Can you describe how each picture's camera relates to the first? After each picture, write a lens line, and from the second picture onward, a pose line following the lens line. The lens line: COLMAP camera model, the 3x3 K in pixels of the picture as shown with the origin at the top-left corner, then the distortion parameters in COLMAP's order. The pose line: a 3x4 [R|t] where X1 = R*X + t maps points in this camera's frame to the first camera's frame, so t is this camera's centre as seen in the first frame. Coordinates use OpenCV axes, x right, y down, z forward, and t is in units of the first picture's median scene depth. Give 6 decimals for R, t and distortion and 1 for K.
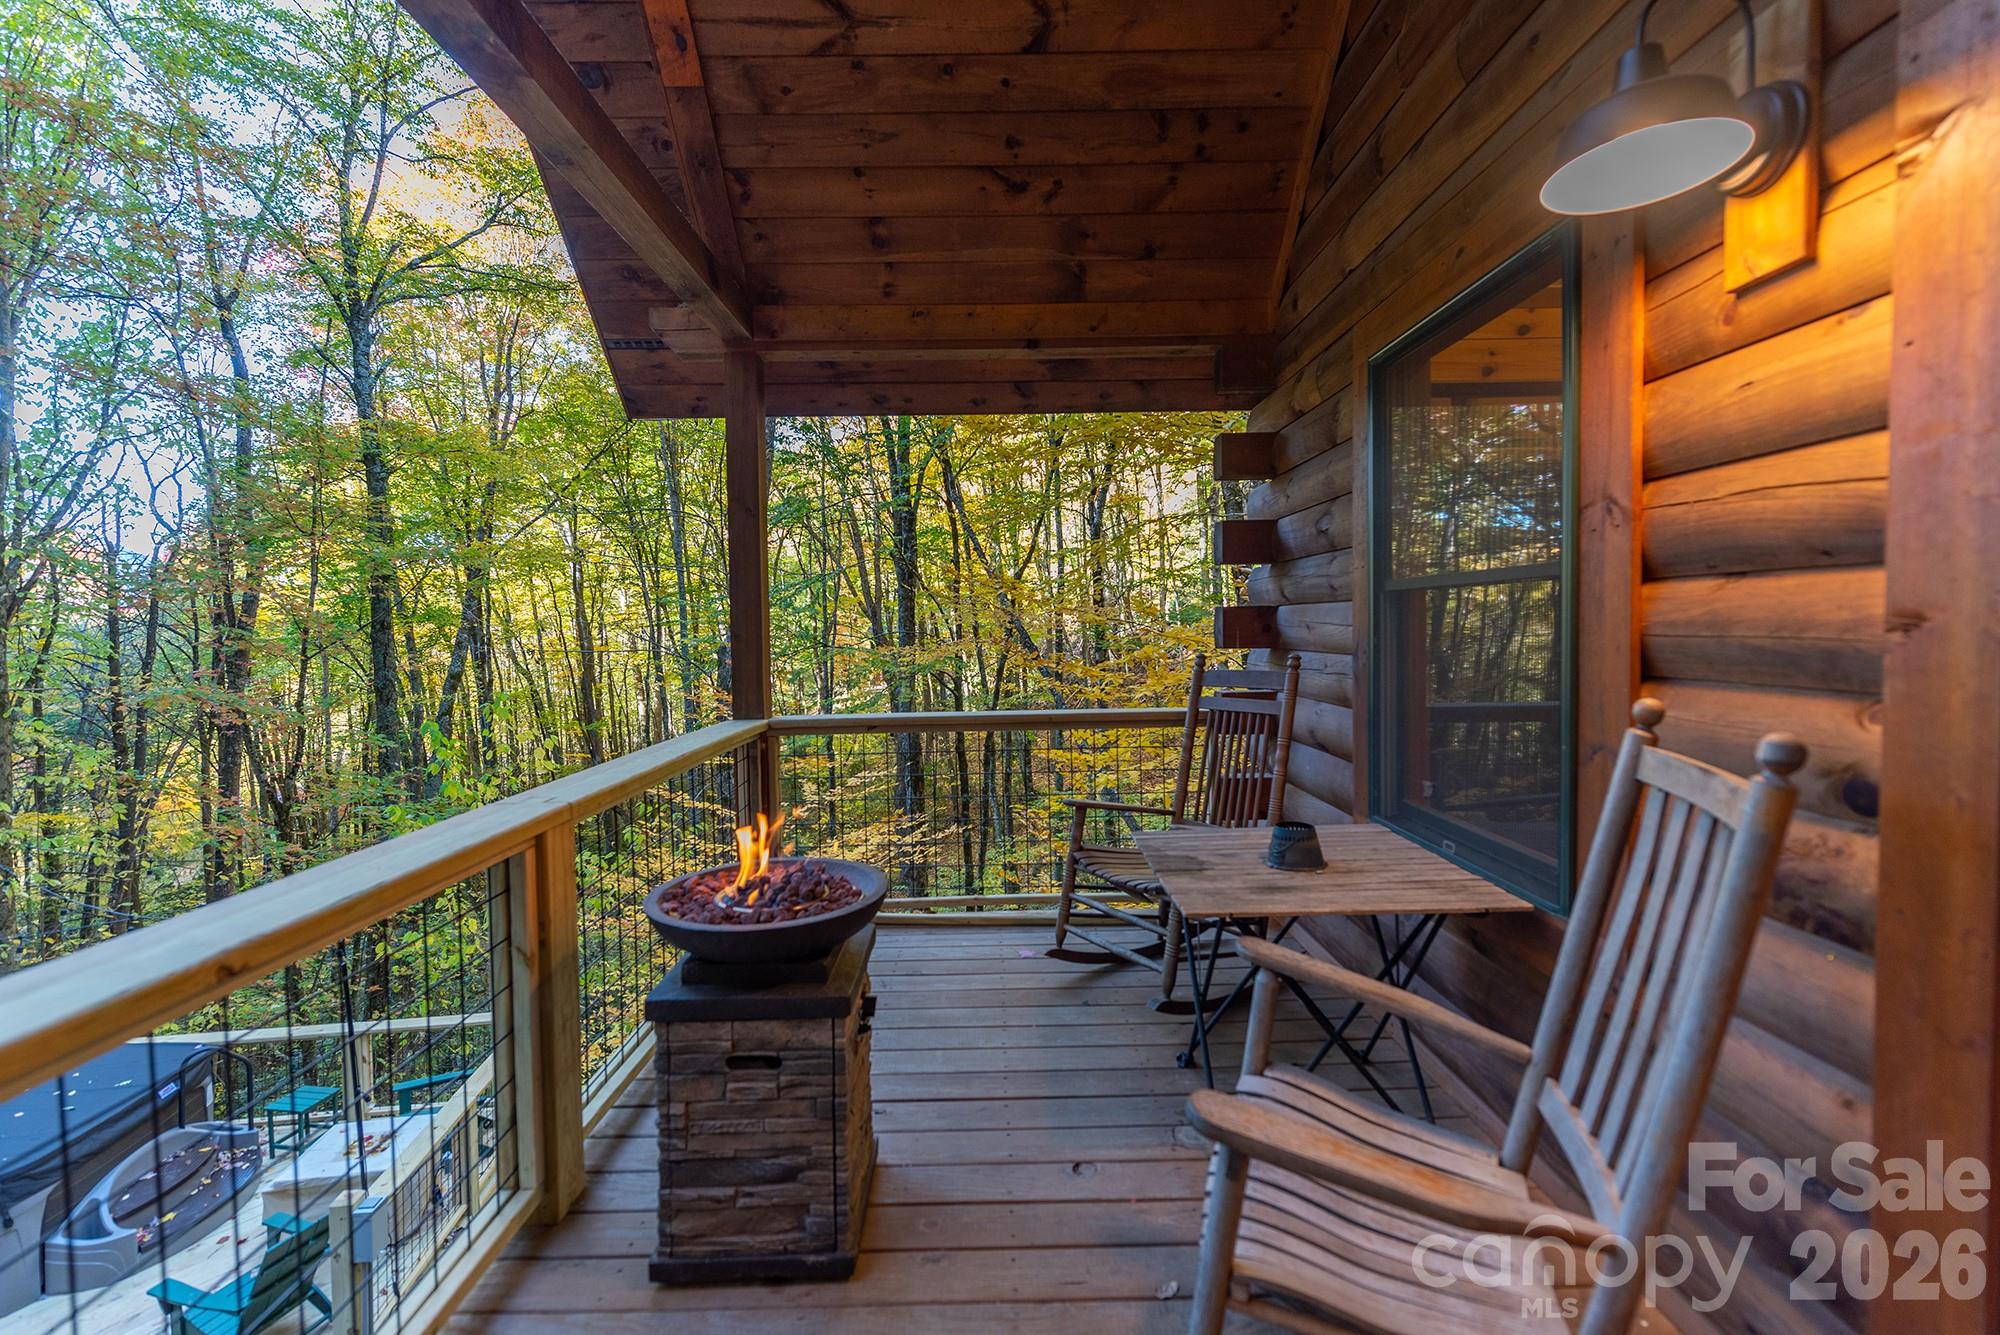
lens RADIAL K [[904.8, 0, 1038.8], [0, 904.8, 666.3], [0, 0, 1]] dist [0.015093, 0.000121]
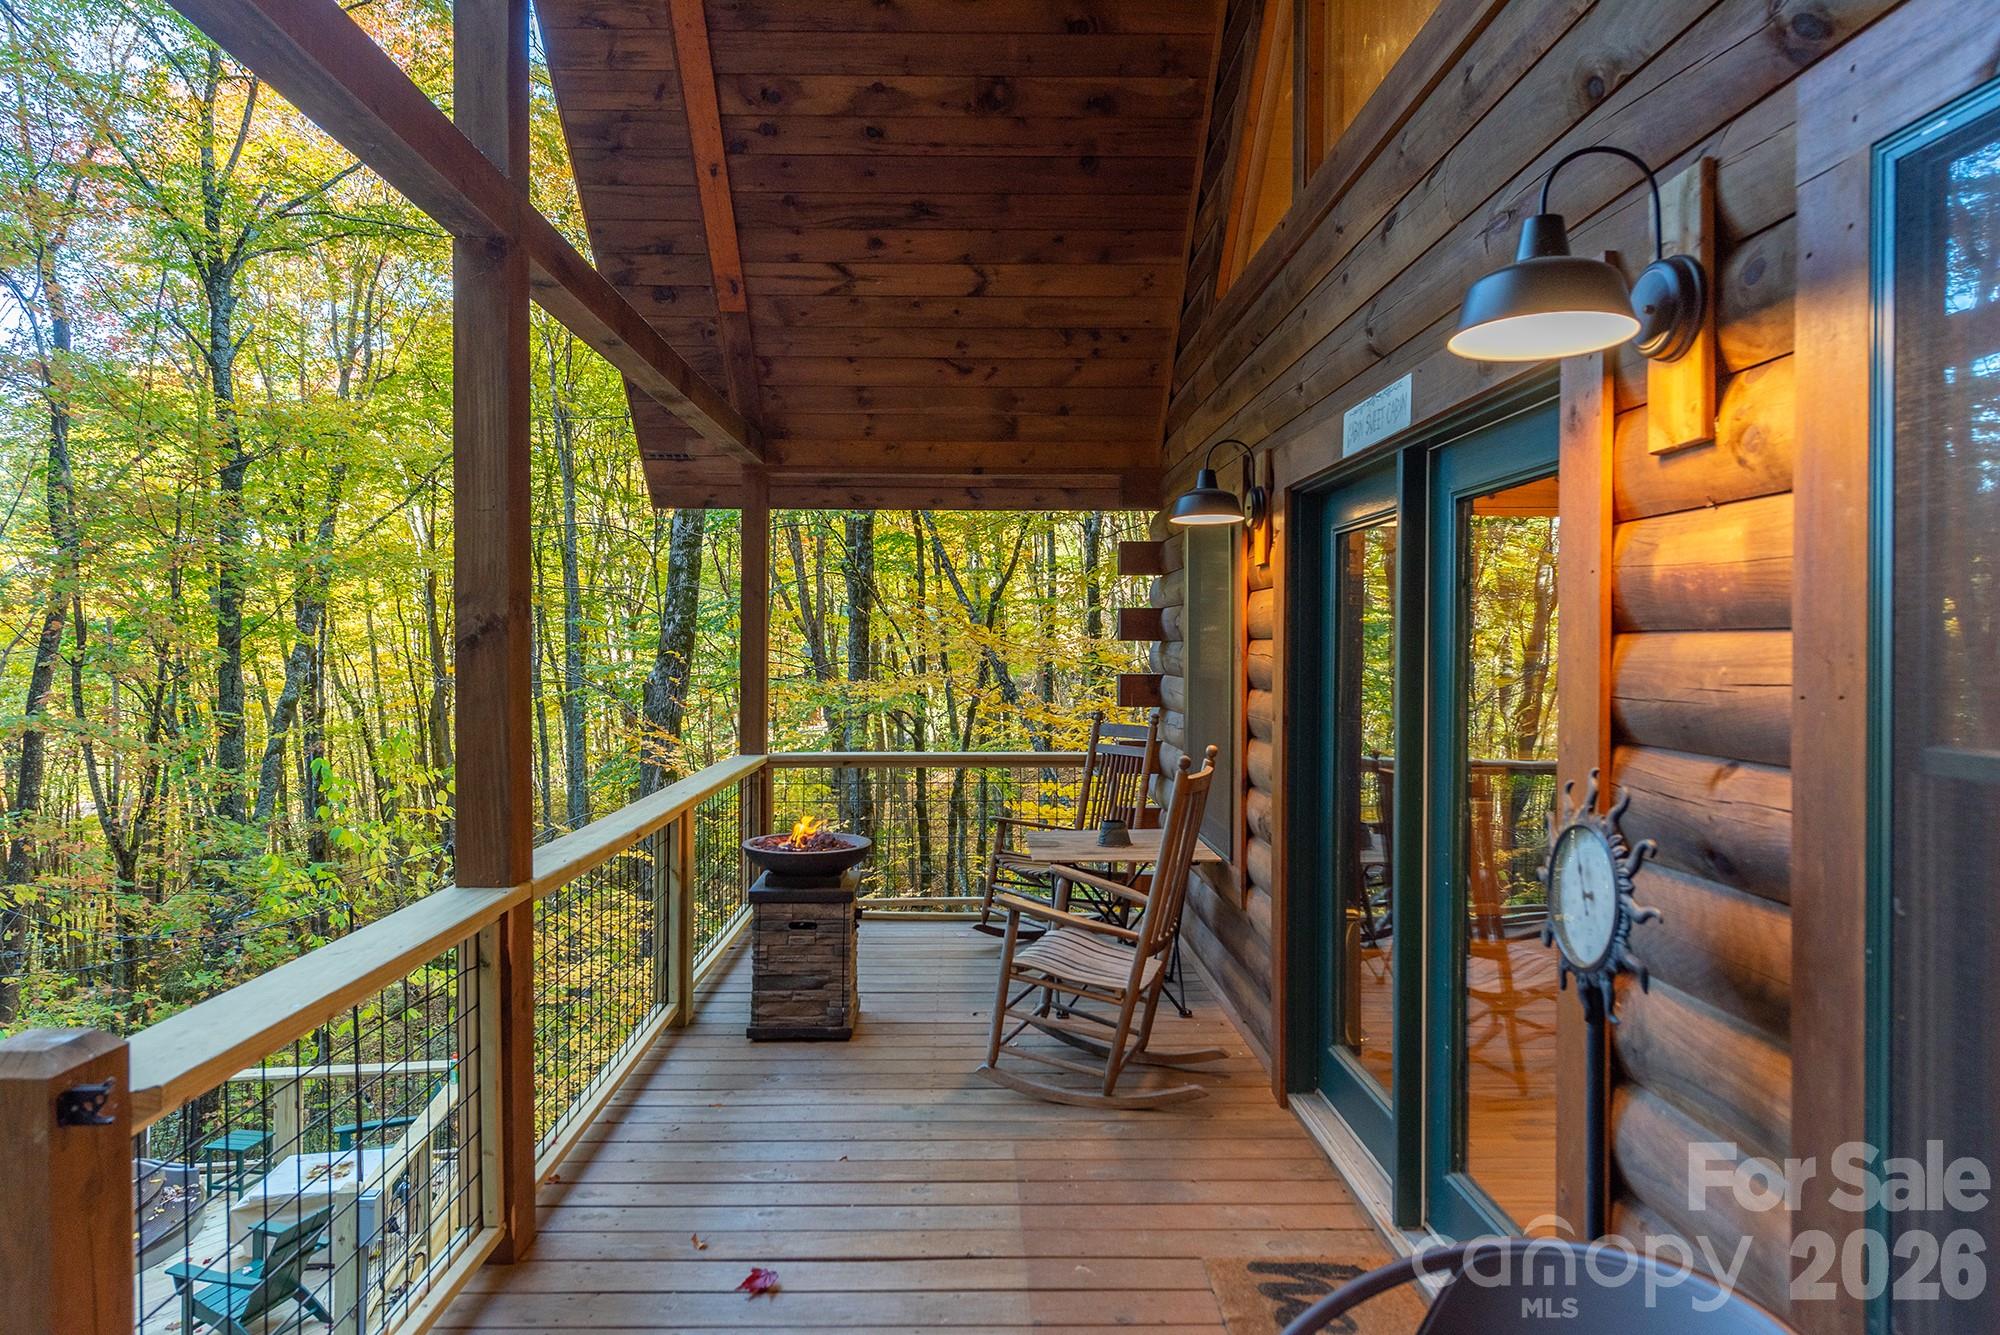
lens RADIAL K [[1148.8, 0, 1002.6], [0, 1148.8, 658.1], [0, 0, 1]] dist [0.035140, -0.029545]
pose [[0.999670, 0.017799, -0.018542, 0.066948], [-0.018541, 0.999001, -0.040669, -0.019584], [0.017800, 0.041000, 0.999001, -0.664735]]
